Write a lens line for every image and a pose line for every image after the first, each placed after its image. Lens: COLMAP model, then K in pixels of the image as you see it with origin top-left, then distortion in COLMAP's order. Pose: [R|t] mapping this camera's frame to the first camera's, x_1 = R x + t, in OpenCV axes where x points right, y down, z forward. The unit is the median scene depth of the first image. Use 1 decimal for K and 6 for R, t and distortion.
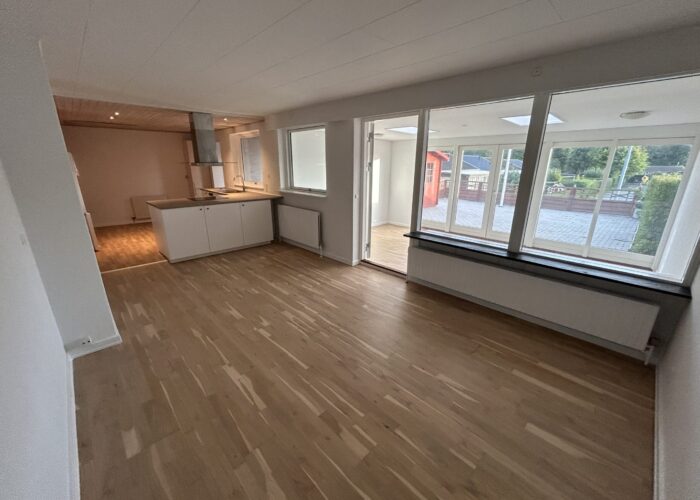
lens RADIAL K [[282.0, 0, 353.7], [0, 282.0, 251.0], [0, 0, 1]] dist [0.002027, 0.000066]
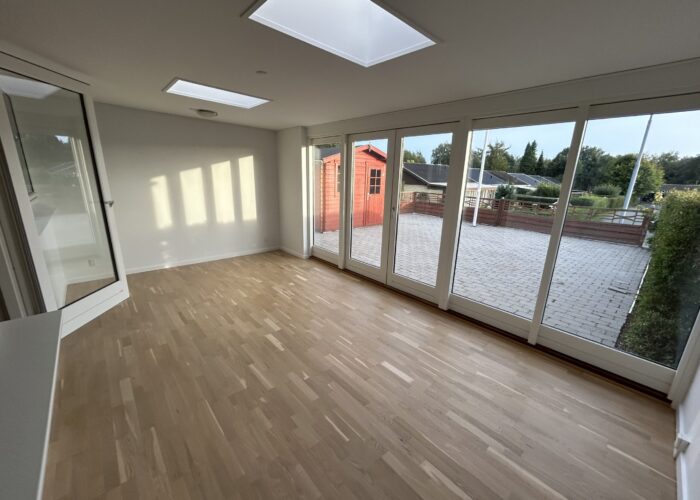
lens RADIAL K [[282.0, 0, 353.3], [0, 282.0, 250.7], [0, 0, 1]] dist [0.002027, 0.000066]
pose [[0.999122, 0.030046, -0.029188, 0.218434], [-0.031158, 0.998775, -0.038446, -0.050293], [0.027998, 0.039321, 0.998834, 0.206223]]
